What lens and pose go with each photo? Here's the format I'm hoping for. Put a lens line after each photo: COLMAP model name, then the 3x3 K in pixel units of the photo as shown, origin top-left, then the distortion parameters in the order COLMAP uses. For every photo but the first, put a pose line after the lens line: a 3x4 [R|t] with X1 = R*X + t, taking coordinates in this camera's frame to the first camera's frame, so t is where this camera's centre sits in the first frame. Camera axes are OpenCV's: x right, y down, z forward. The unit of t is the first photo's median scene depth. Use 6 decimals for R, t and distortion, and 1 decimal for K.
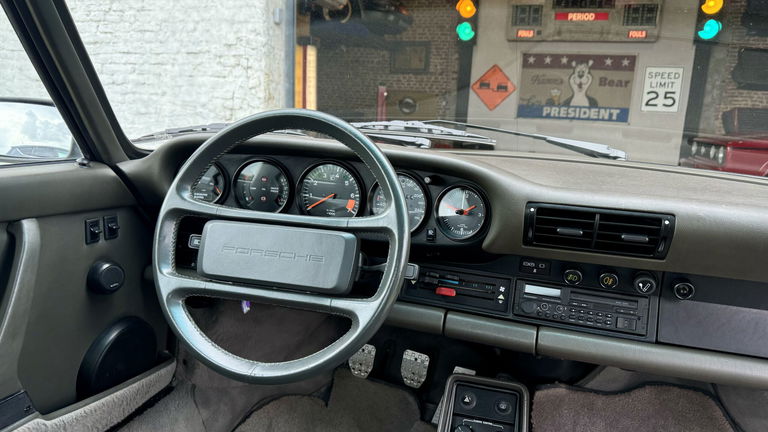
lens RADIAL K [[543.9, 0, 386.1], [0, 543.9, 217.3], [0, 0, 1]] dist [0.044864, -0.069571]
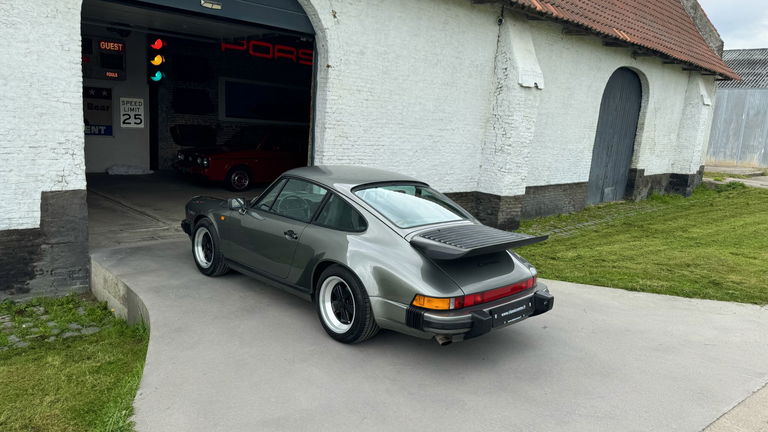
lens RADIAL K [[543.9, 0, 393.0], [0, 543.9, 223.1], [0, 0, 1]] dist [0.044864, -0.069571]
pose [[0.467779, -0.182163, 0.864870, -0.496574], [0.128633, 0.982143, 0.137290, -0.054072], [-0.874435, 0.047029, 0.482858, -0.310609]]
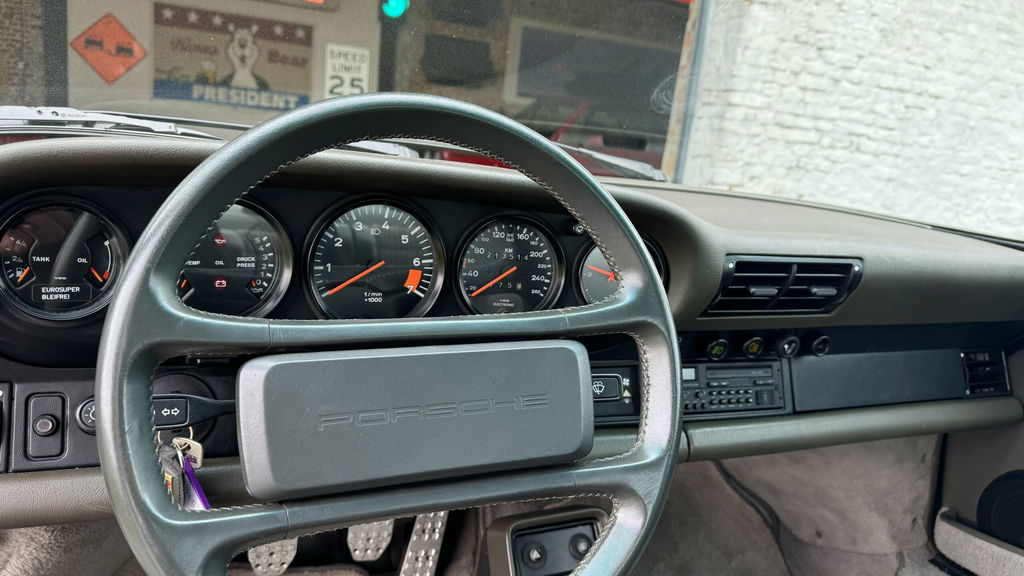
lens RADIAL K [[725.2, 0, 503.8], [0, 725.2, 286.5], [0, 0, 1]] dist [0.044864, -0.069571]
pose [[0.753759, -0.106451, 0.648472, -0.044775], [0.063326, 0.993966, 0.089559, -0.007199], [-0.654093, -0.026441, 0.755952, 0.040488]]
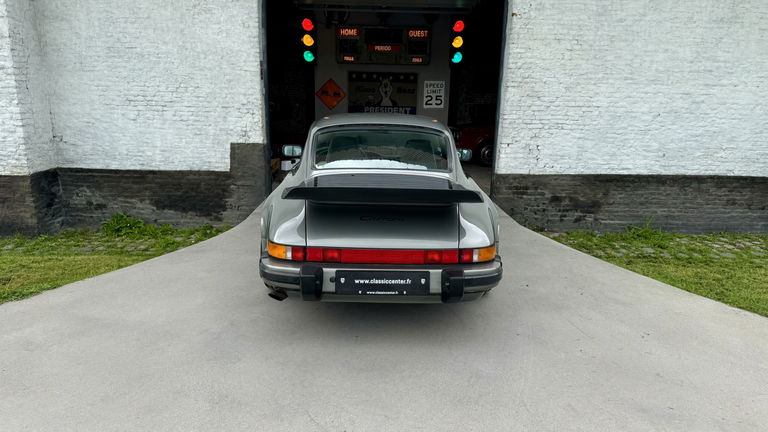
lens RADIAL K [[543.9, 0, 382.6], [0, 543.9, 220.5], [0, 0, 1]] dist [0.044864, -0.069571]
pose [[0.946534, -0.100077, 0.306690, -0.170444], [0.087731, 0.994689, 0.053819, 0.037095], [-0.310447, -0.024036, 0.950287, -0.491161]]
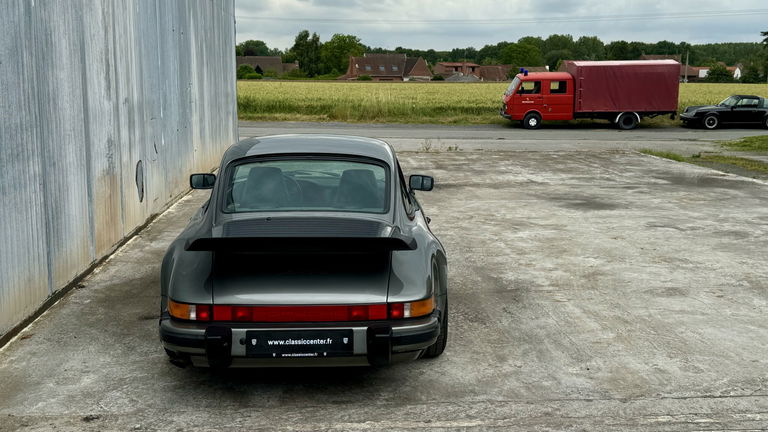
lens RADIAL K [[941.6, 0, 384.5], [0, 941.6, 222.4], [0, 0, 1]] dist [0.100915, 0.000000]
pose [[0.933444, -0.102687, 0.343712, -0.198607], [0.107871, 0.994157, 0.004058, 0.030365], [-0.342120, 0.033289, 0.939066, -0.674805]]
